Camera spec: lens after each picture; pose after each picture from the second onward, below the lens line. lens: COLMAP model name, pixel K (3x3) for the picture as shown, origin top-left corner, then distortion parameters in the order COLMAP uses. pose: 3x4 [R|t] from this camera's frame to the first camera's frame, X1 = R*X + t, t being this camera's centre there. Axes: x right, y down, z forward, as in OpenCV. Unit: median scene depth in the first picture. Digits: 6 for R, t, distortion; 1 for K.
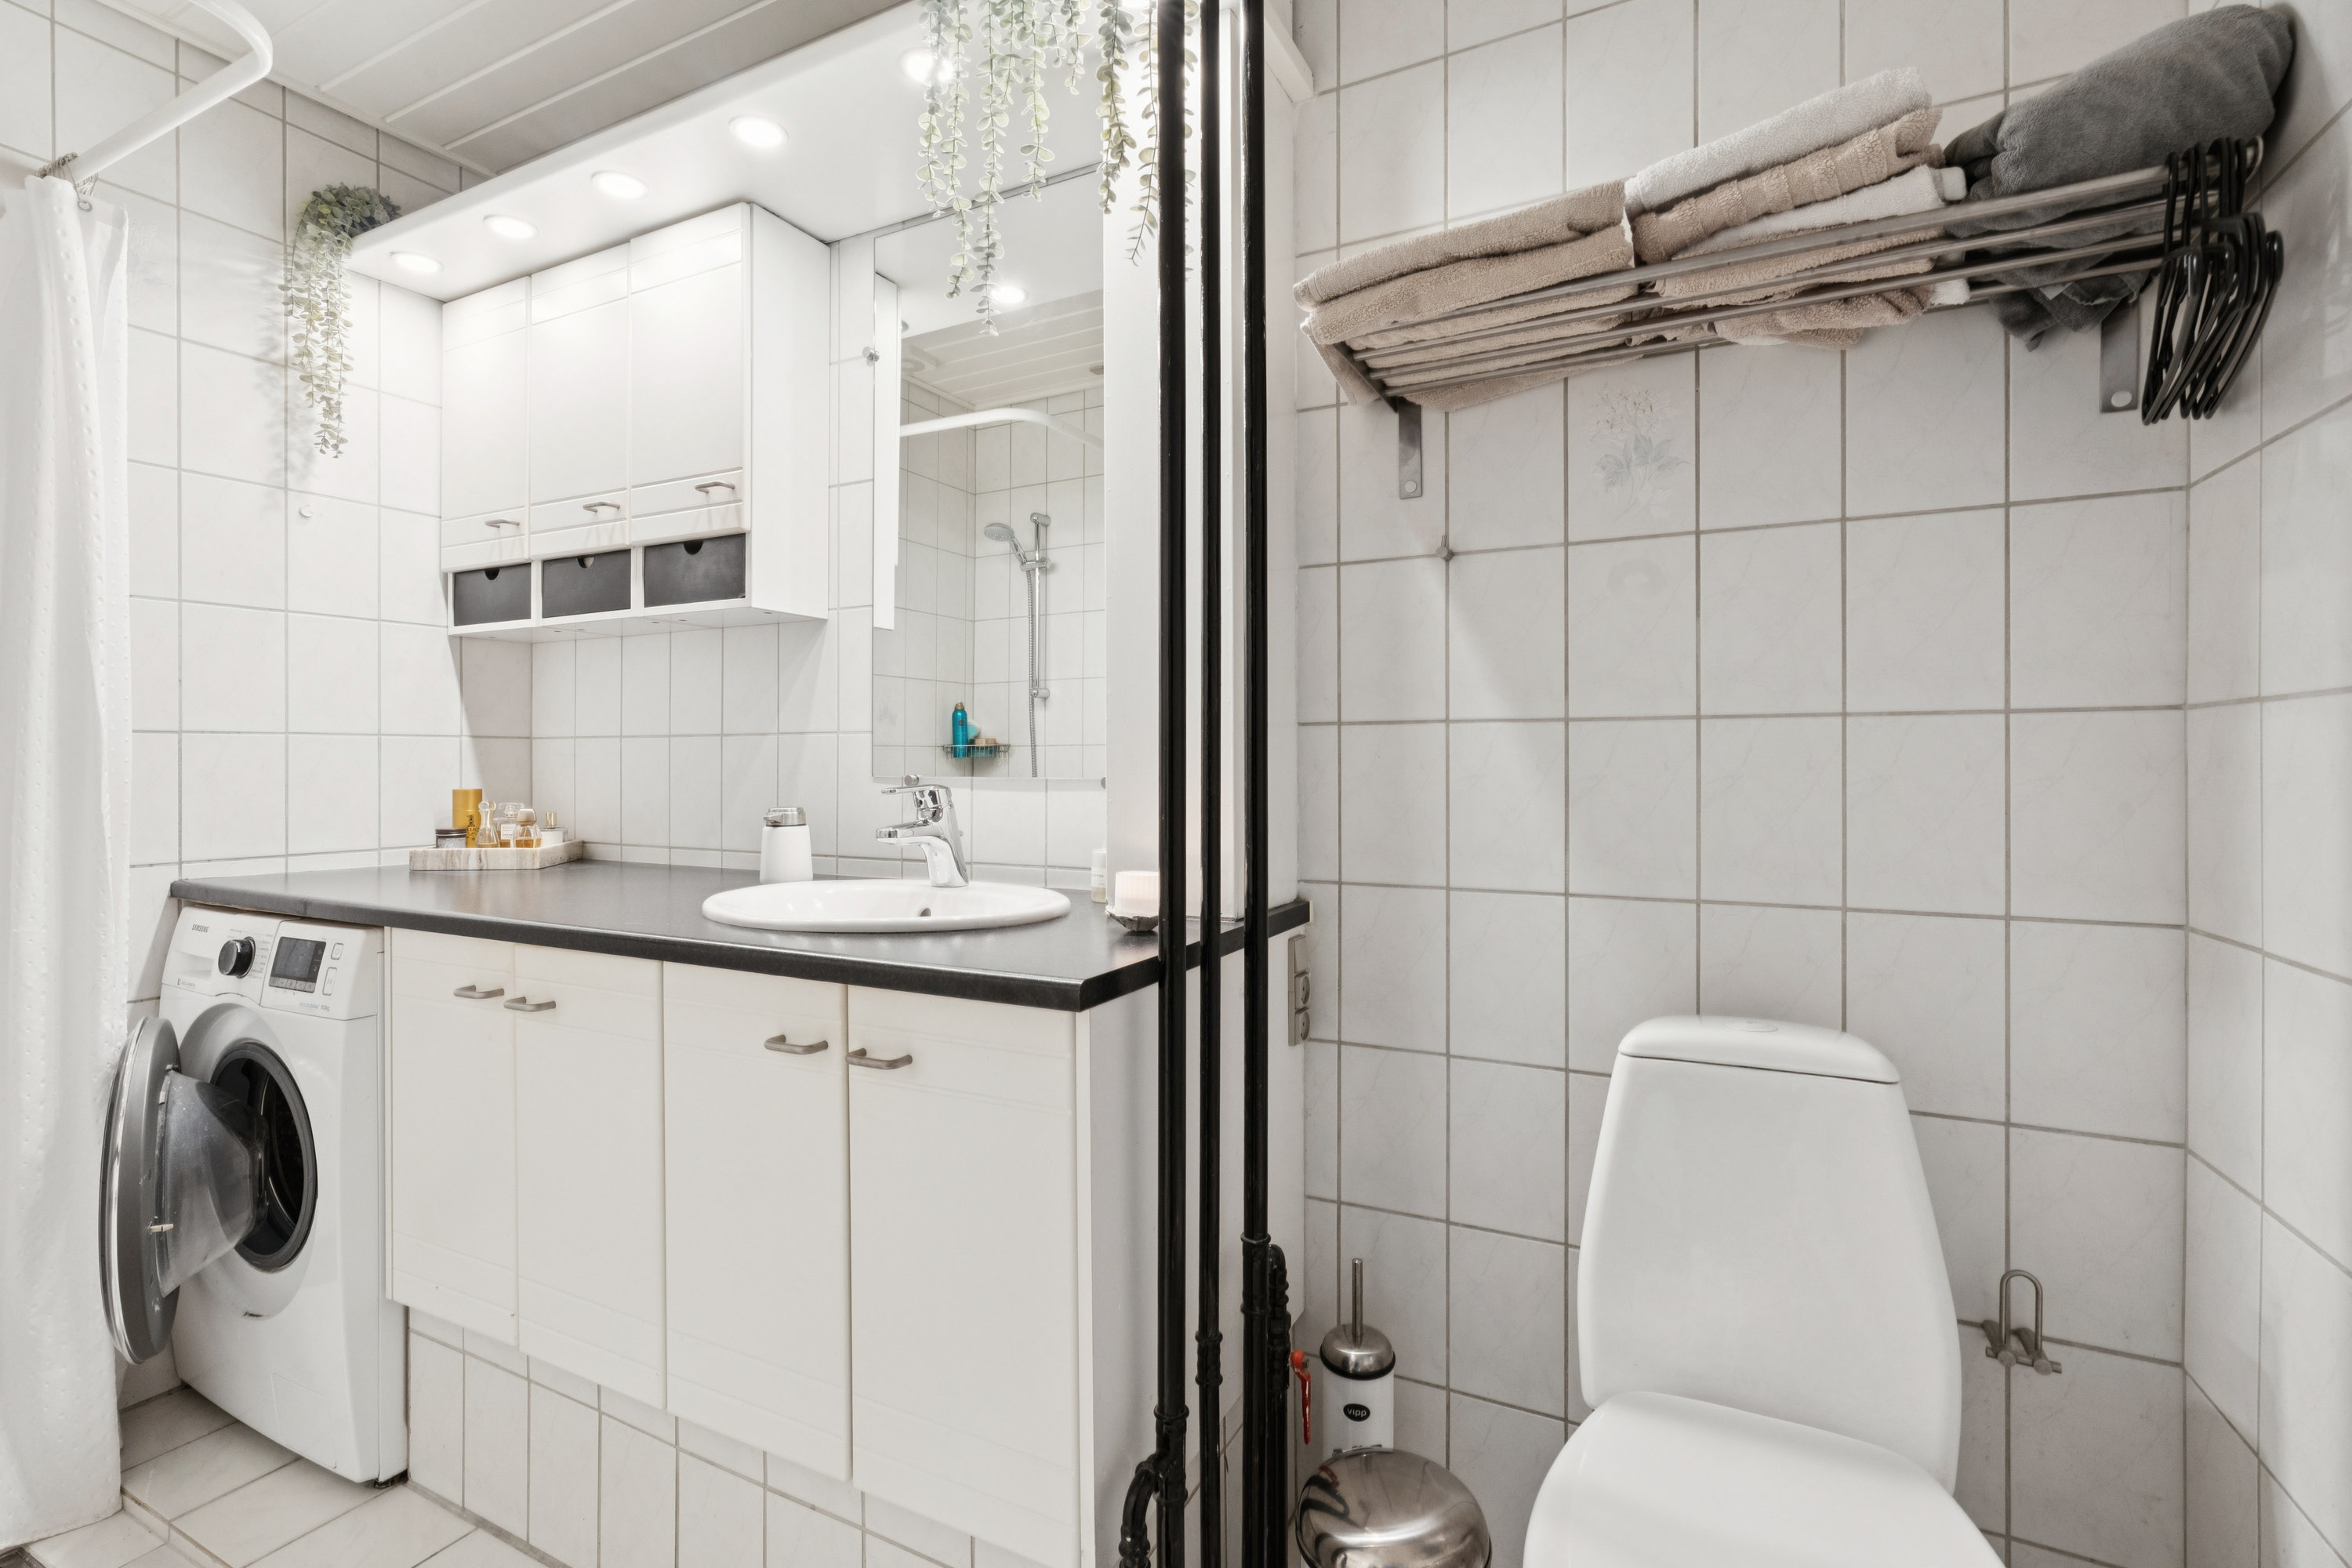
lens RADIAL K [[1074.0, 0, 1169.7], [0, 1074.0, 777.5], [0, 0, 1]] dist [-0.003403, -0.001309]
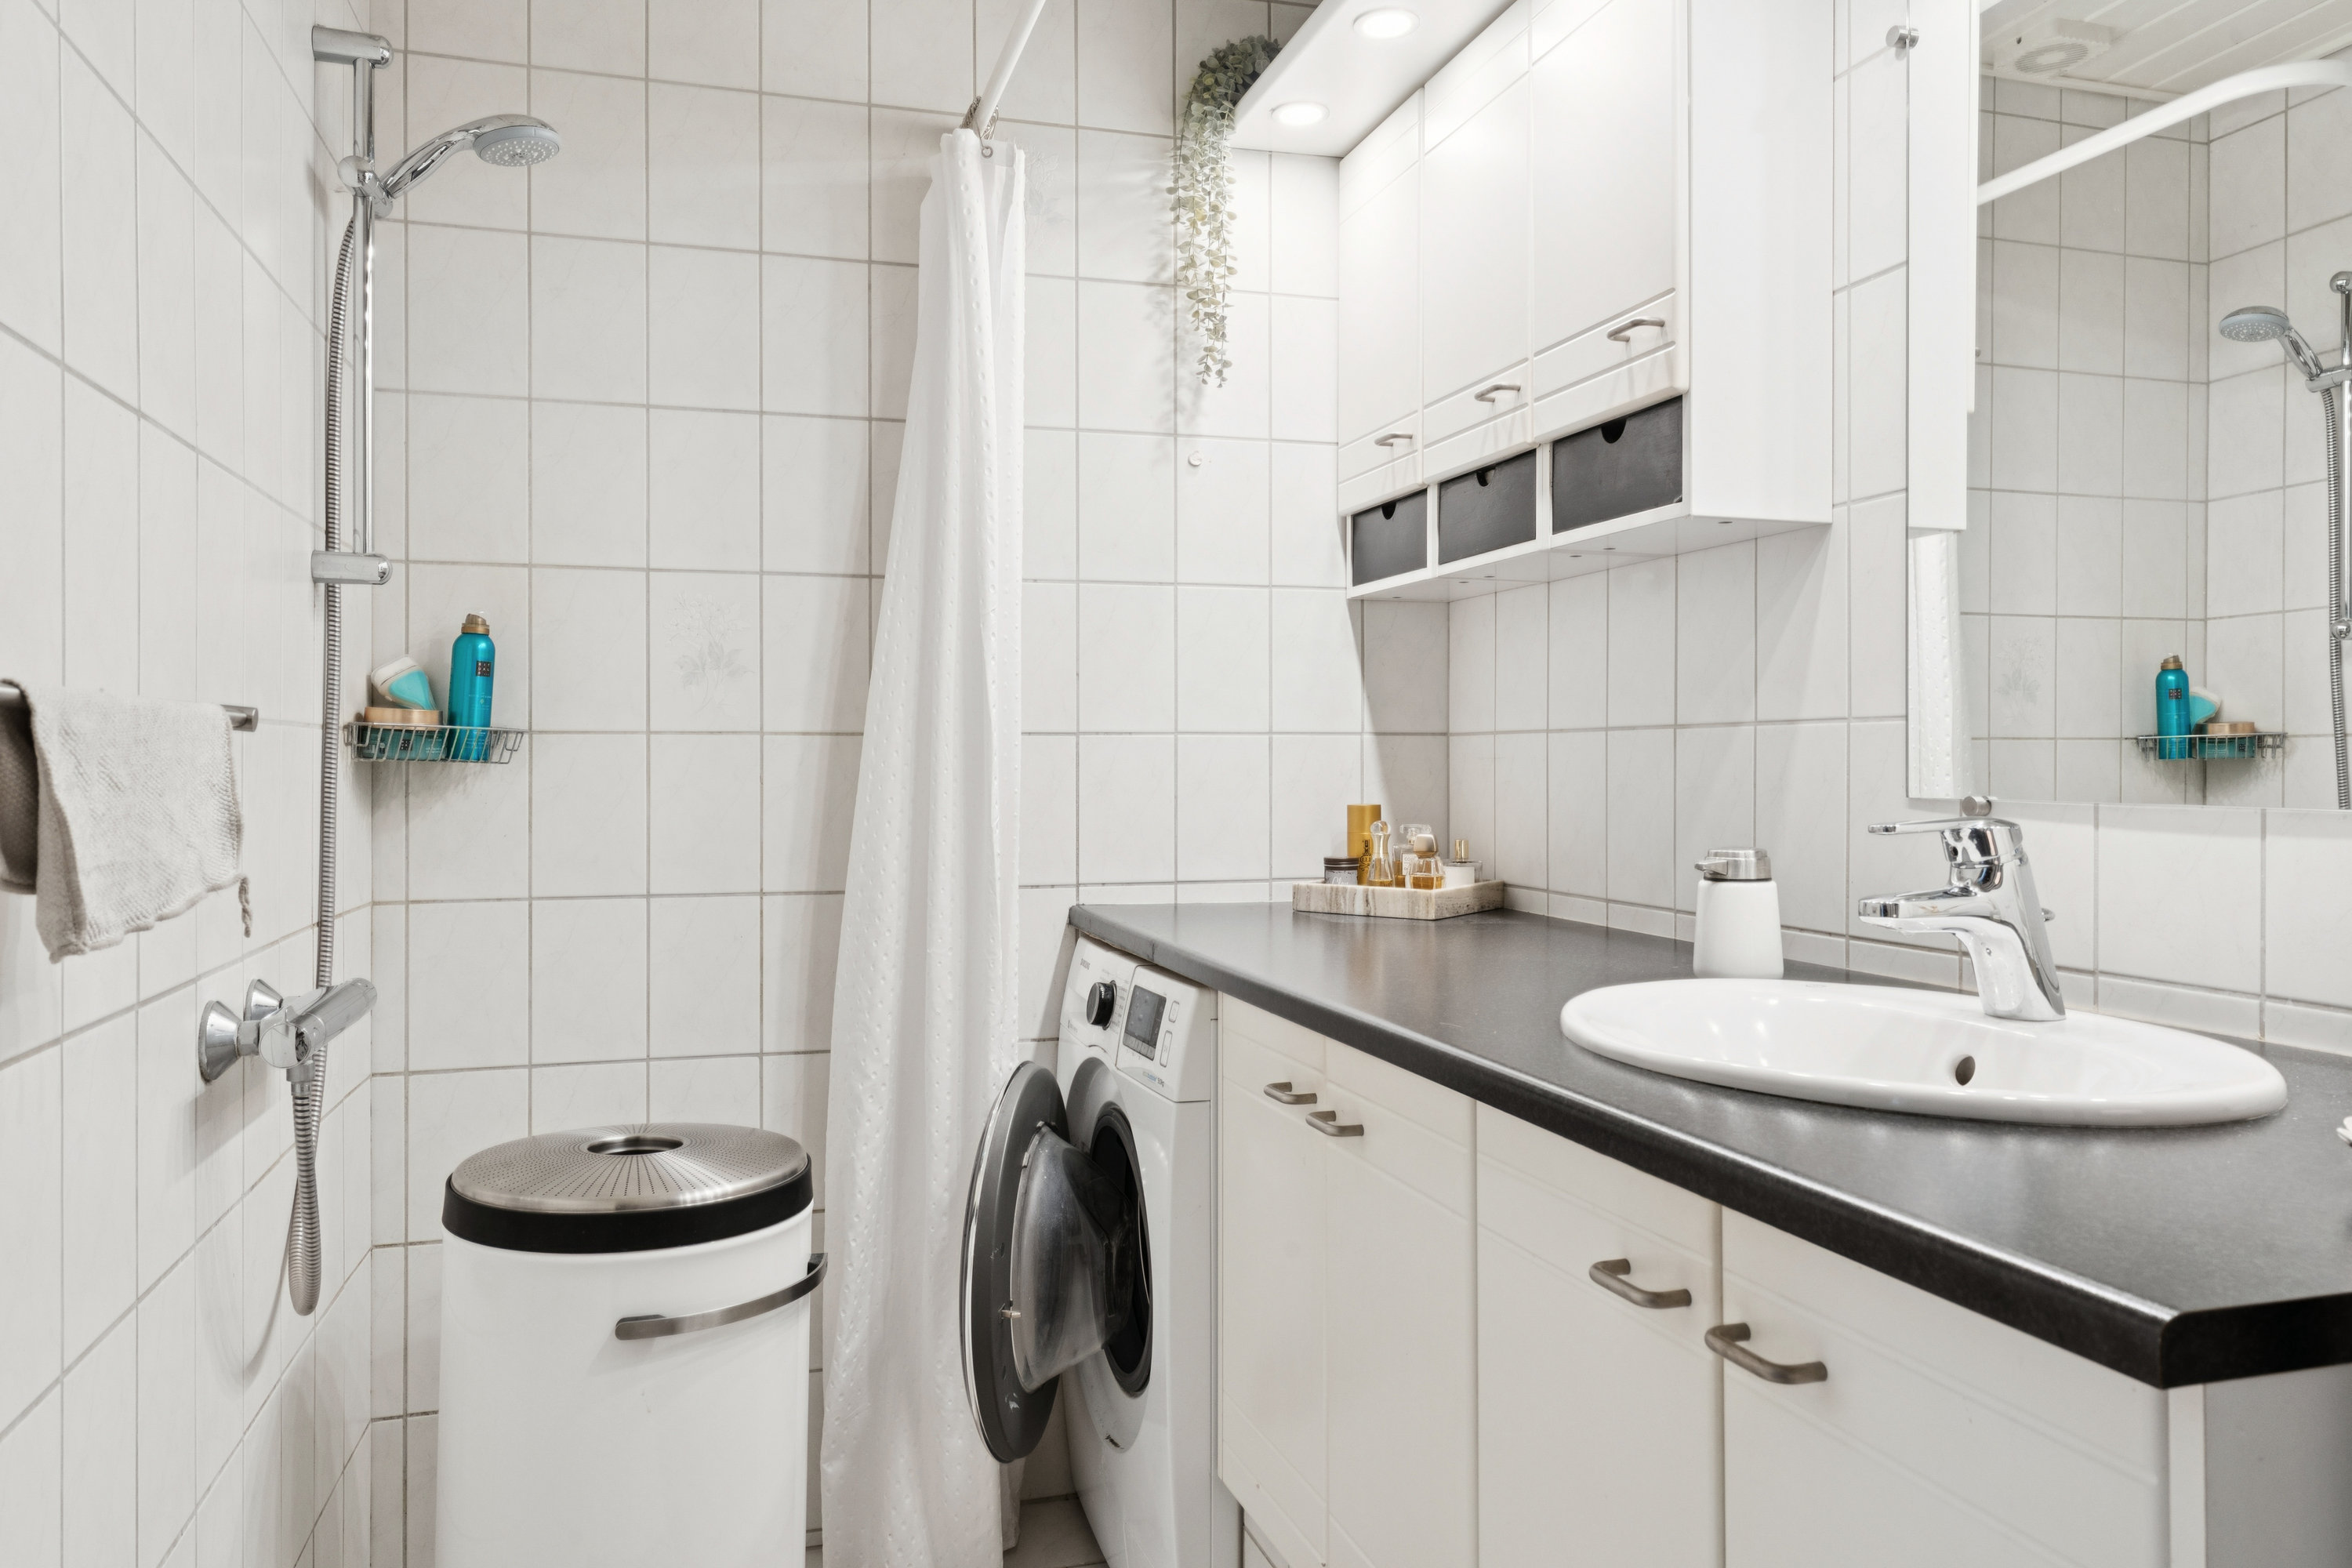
lens RADIAL K [[1592.6, 0, 1173.7], [0, 1592.6, 760.4], [0, 0, 1]] dist [-0.001101, -0.002833]
pose [[0.695959, -0.001123, -0.718080, 0.049327], [-0.009801, 0.999891, -0.011063, -0.007301], [0.718014, 0.014737, 0.695872, 0.158022]]
